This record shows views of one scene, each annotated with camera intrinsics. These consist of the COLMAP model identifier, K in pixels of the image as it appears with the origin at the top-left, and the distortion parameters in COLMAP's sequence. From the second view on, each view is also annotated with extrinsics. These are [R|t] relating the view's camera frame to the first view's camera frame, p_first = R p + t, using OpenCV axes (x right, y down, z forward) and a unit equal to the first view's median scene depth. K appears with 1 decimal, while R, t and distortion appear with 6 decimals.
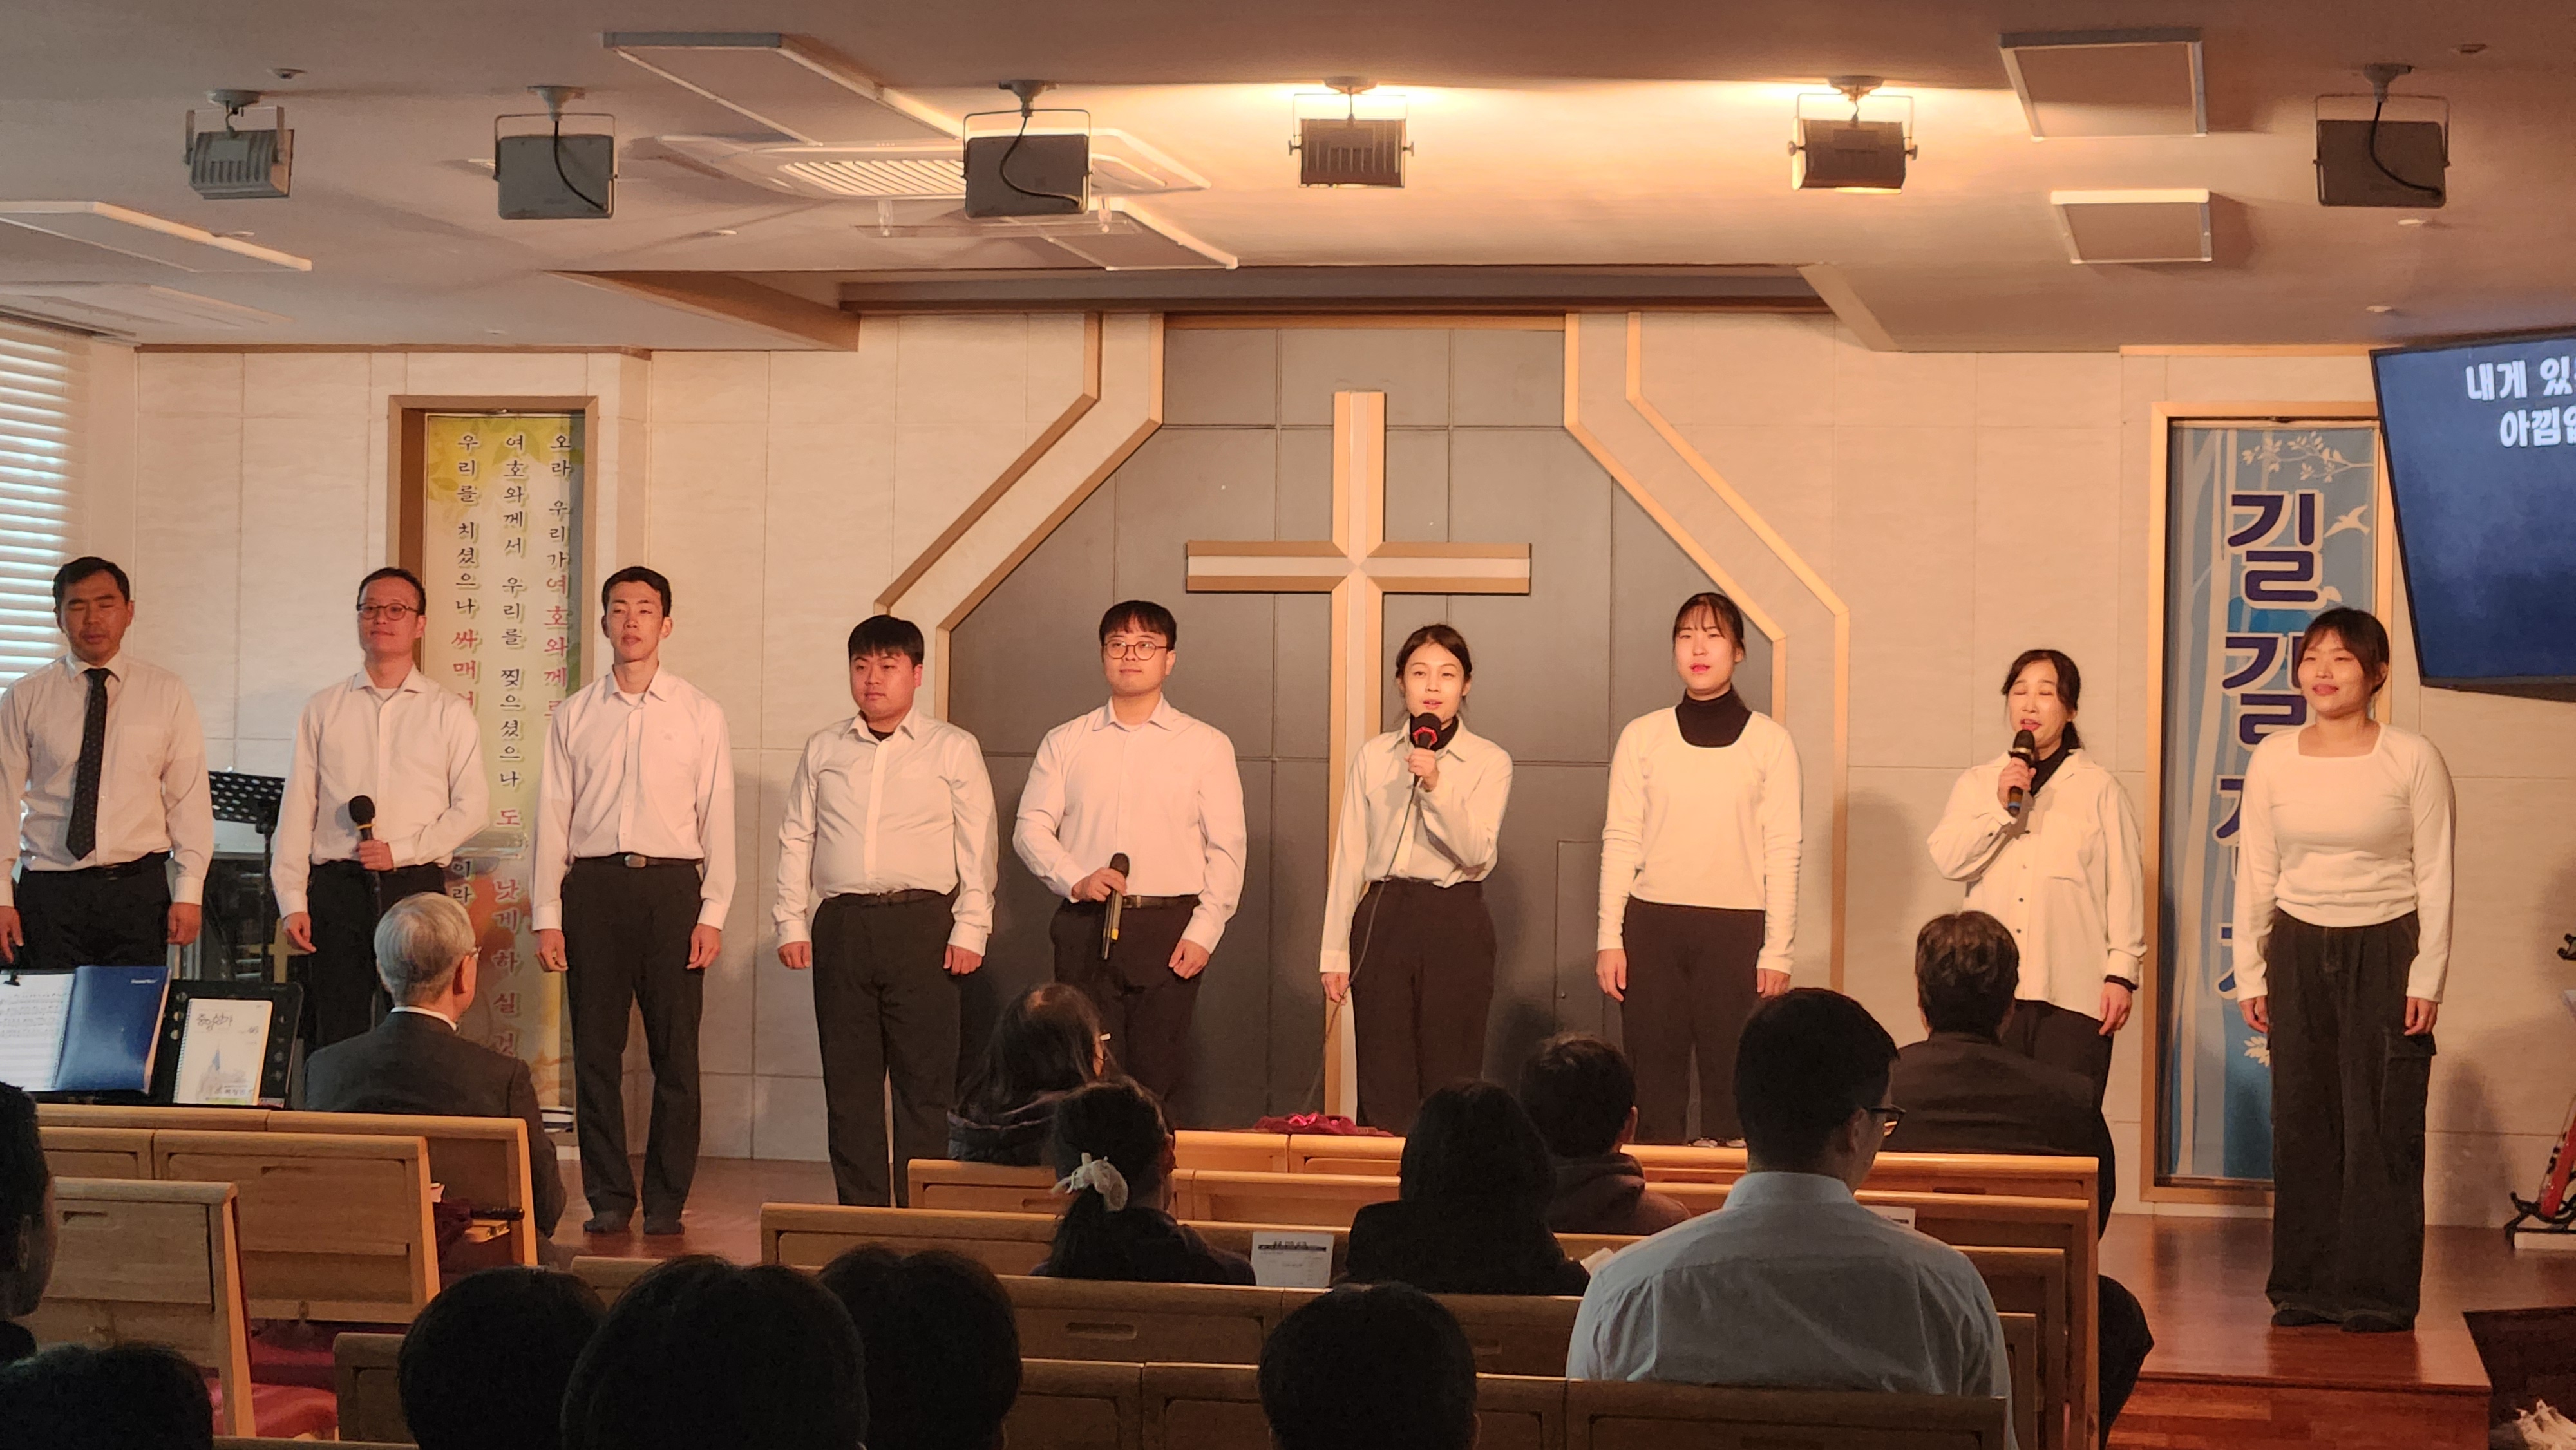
lens RADIAL K [[5612.0, 0, 1289.1], [0, 5612.0, 723.4], [0, 0, 1]] dist [-0.005913, 0.000000]
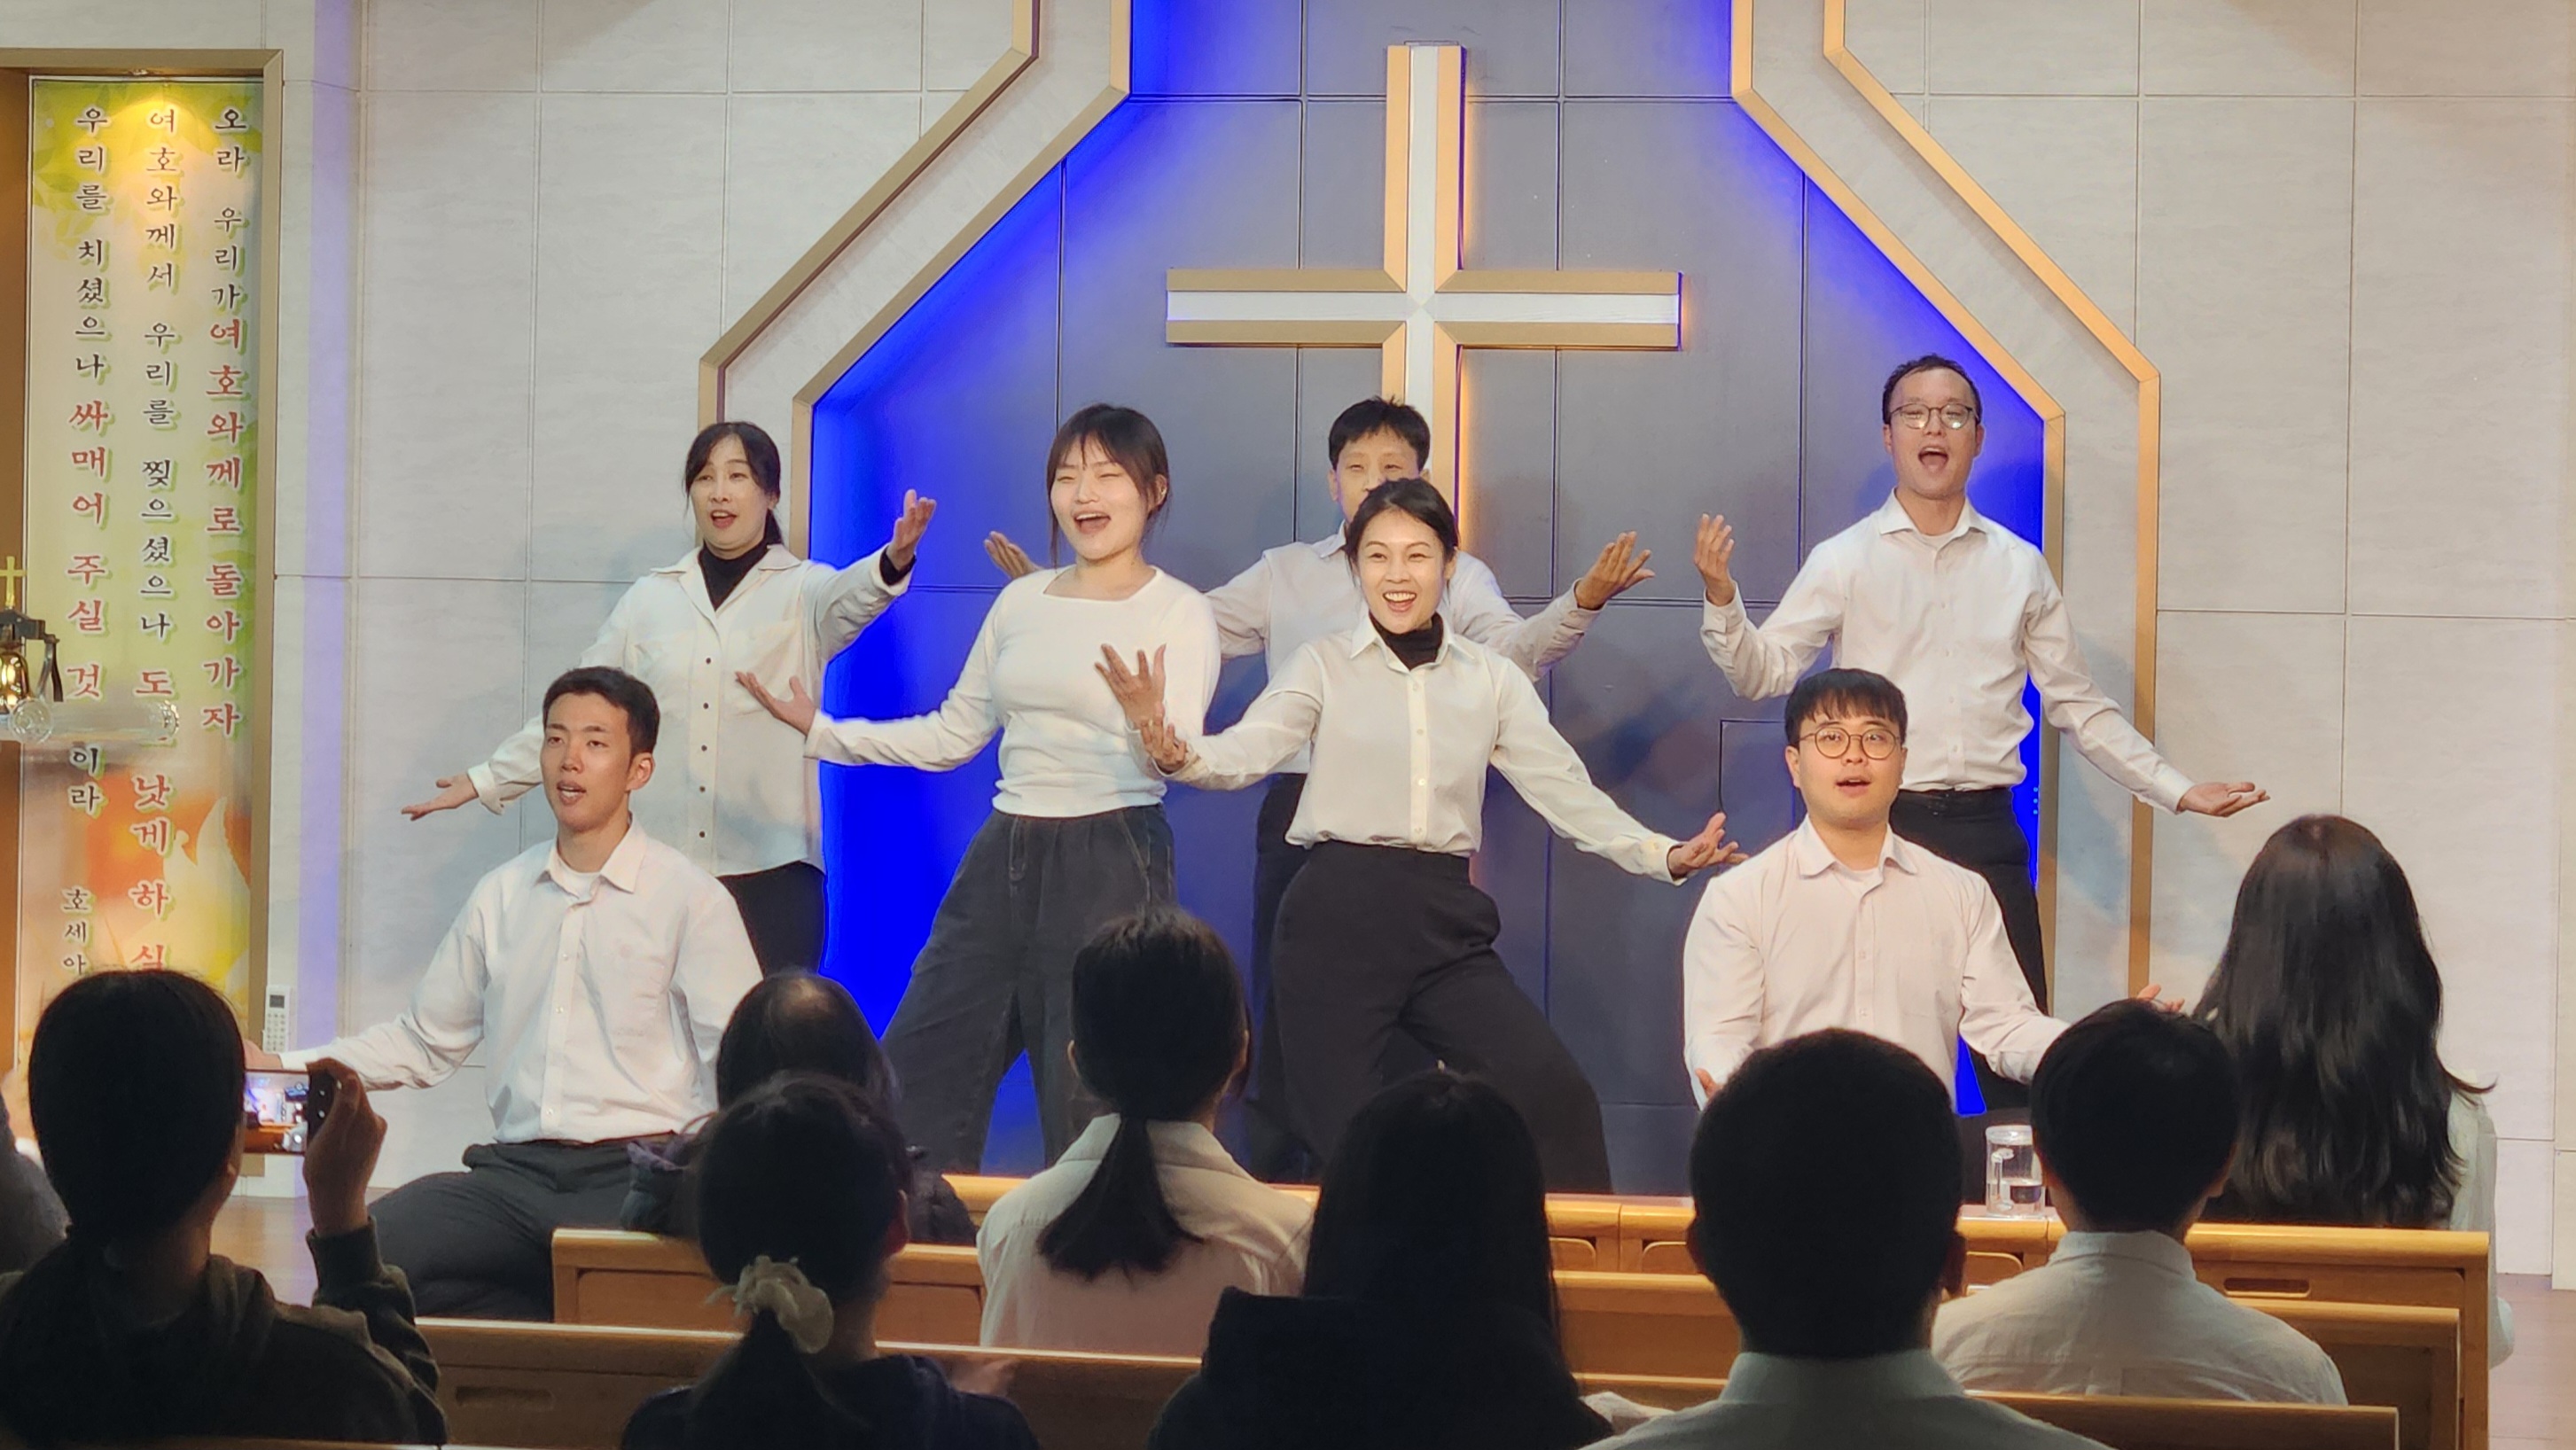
lens RADIAL K [[5612.1, 0, 1270.7], [0, 5612.1, 729.0], [0, 0, 1]] dist [-0.005913, 0.000000]
pose [[0.999996, 0.001874, -0.002205, -0.004208], [-0.001946, 0.999457, -0.032881, 0.044304], [0.002142, 0.032885, 0.999457, 0.332680]]
